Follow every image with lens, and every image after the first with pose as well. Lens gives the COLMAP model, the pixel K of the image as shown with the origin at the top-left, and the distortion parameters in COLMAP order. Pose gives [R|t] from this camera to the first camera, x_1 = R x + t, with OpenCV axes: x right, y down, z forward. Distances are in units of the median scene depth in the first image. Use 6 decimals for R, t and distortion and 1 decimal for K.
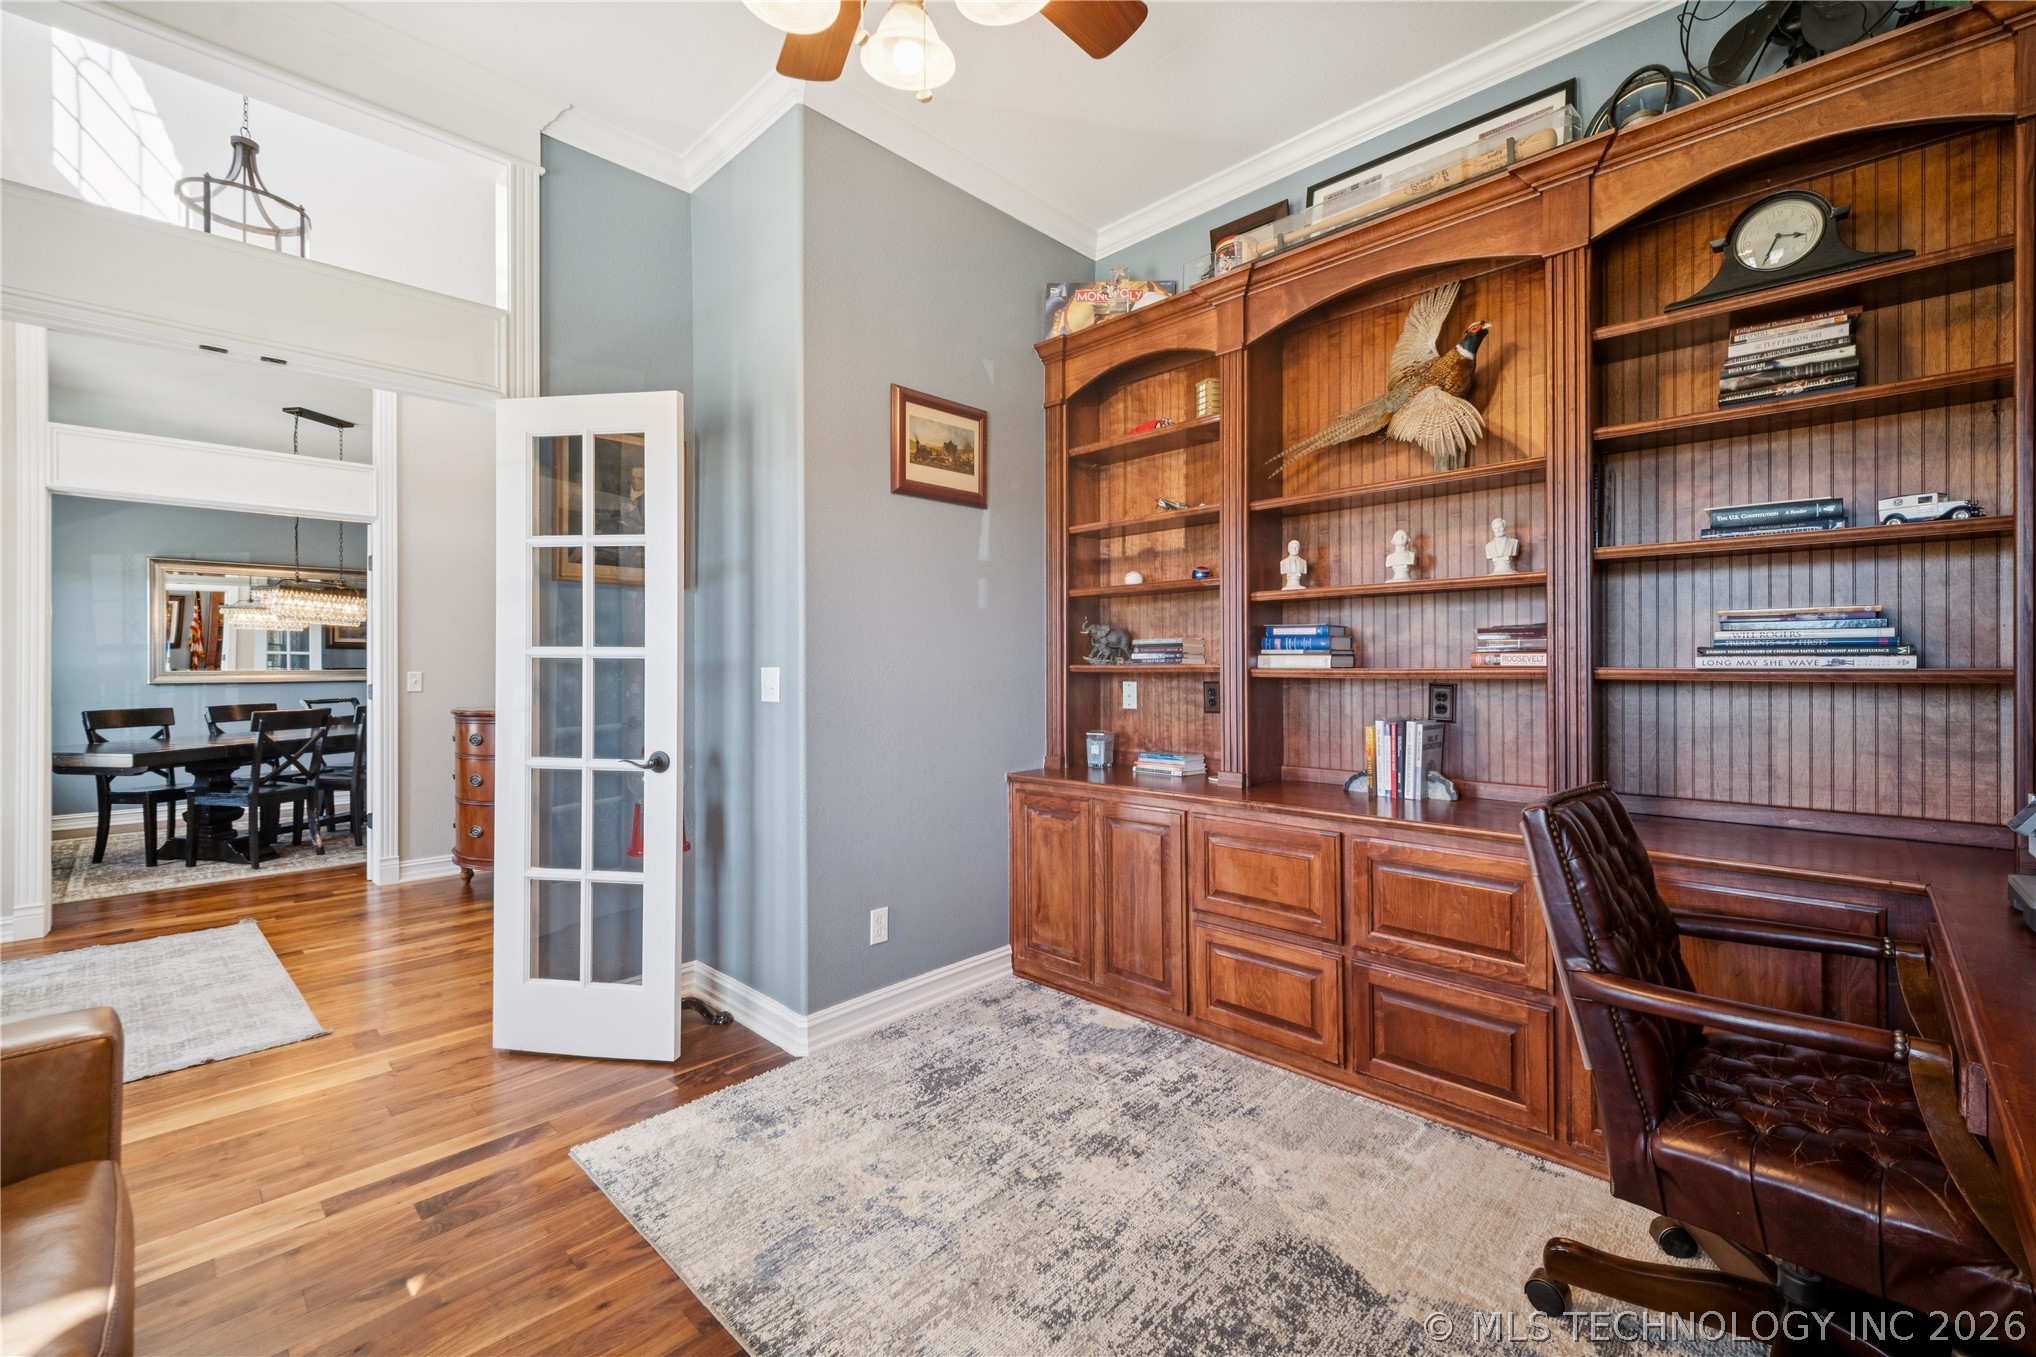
lens RADIAL K [[843.0, 0, 1018.2], [0, 843.0, 667.2], [0, 0, 1]] dist [0.005422, -0.002562]
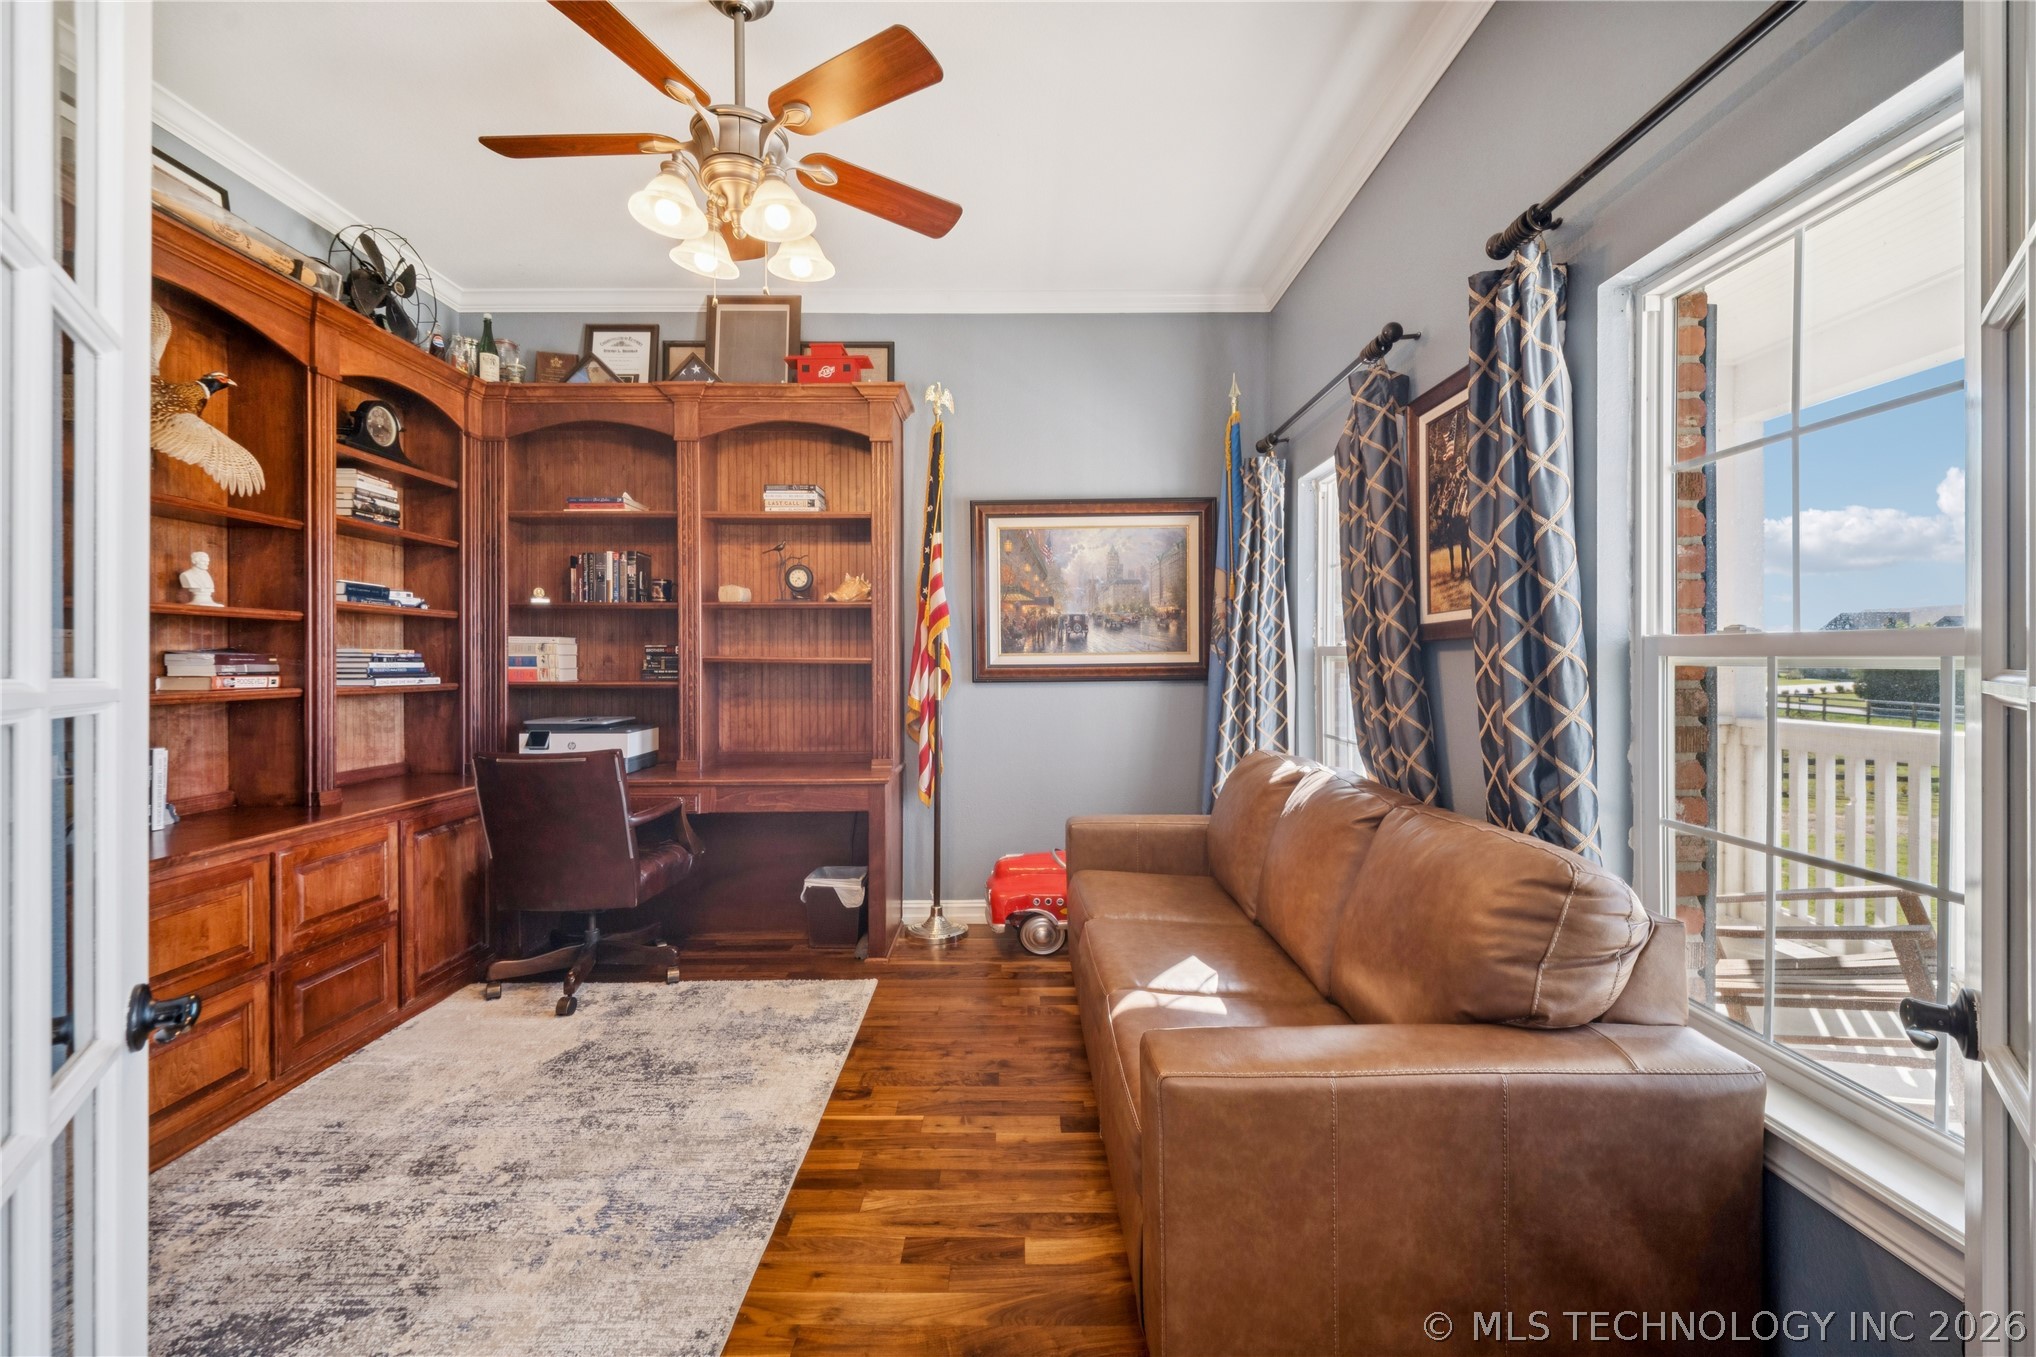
lens RADIAL K [[843.0, 0, 1016.7], [0, 843.0, 670.9], [0, 0, 1]] dist [0.005422, -0.002562]
pose [[-0.697765, -0.001583, 0.716325, -1.194094], [0.004065, 0.999973, 0.006170, -0.033087], [-0.716315, 0.007217, -0.697740, 1.289224]]
